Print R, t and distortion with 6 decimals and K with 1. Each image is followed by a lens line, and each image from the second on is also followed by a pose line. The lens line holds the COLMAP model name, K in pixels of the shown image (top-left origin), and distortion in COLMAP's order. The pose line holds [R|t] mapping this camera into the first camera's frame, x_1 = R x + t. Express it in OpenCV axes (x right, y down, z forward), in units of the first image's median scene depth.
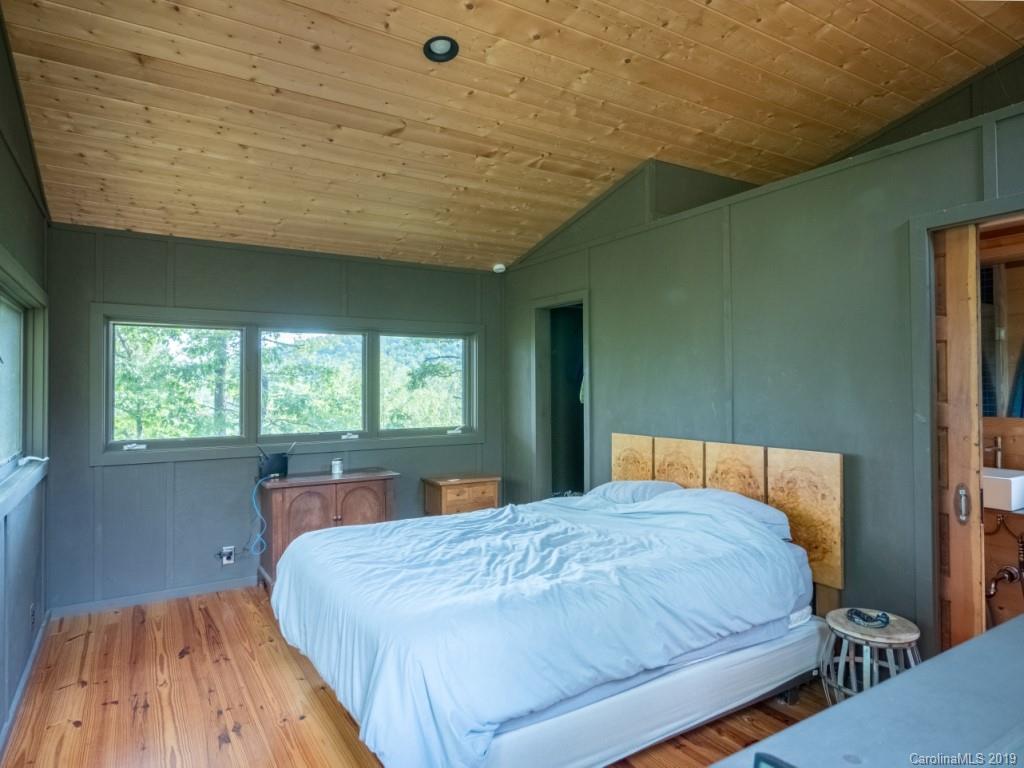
lens RADIAL K [[615.2, 0, 506.3], [0, 615.2, 377.6], [0, 0, 1]] dist [0.008851, -0.003089]
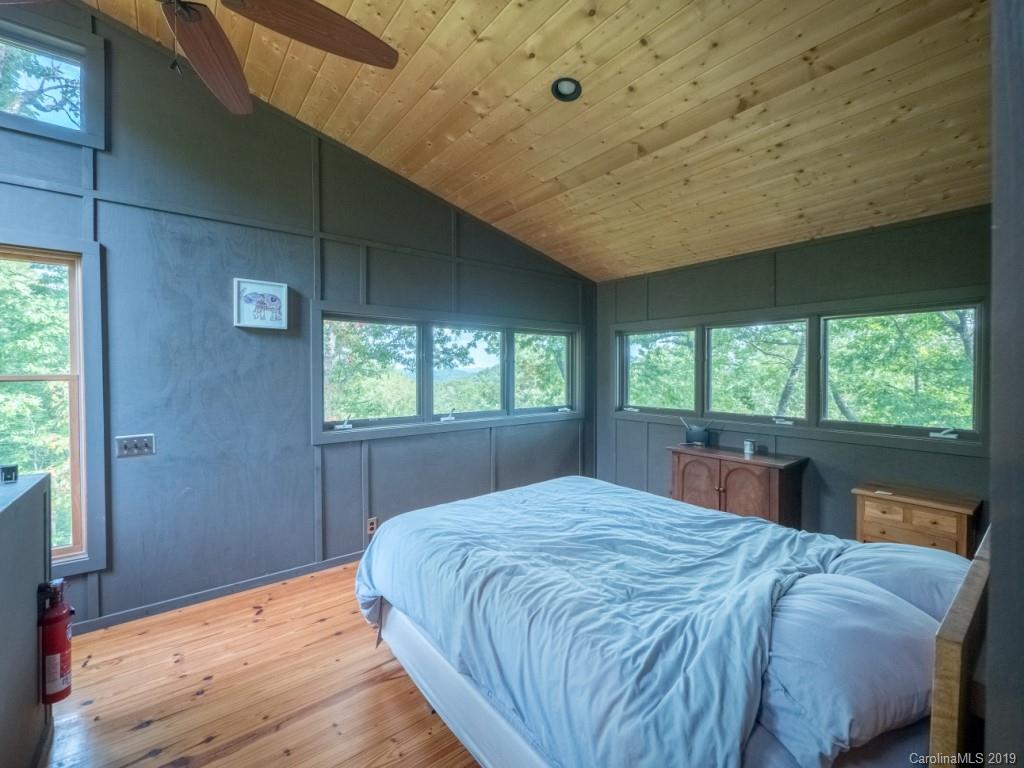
lens RADIAL K [[439.1, 0, 506.1], [0, 439.1, 376.6], [0, 0, 1]] dist [-0.002607, 0.000431]
pose [[0.110460, 0.015410, -0.993761, 0.444442], [0.009772, 0.999815, 0.016590, 0.003843], [0.993833, -0.011543, 0.110289, 0.489011]]
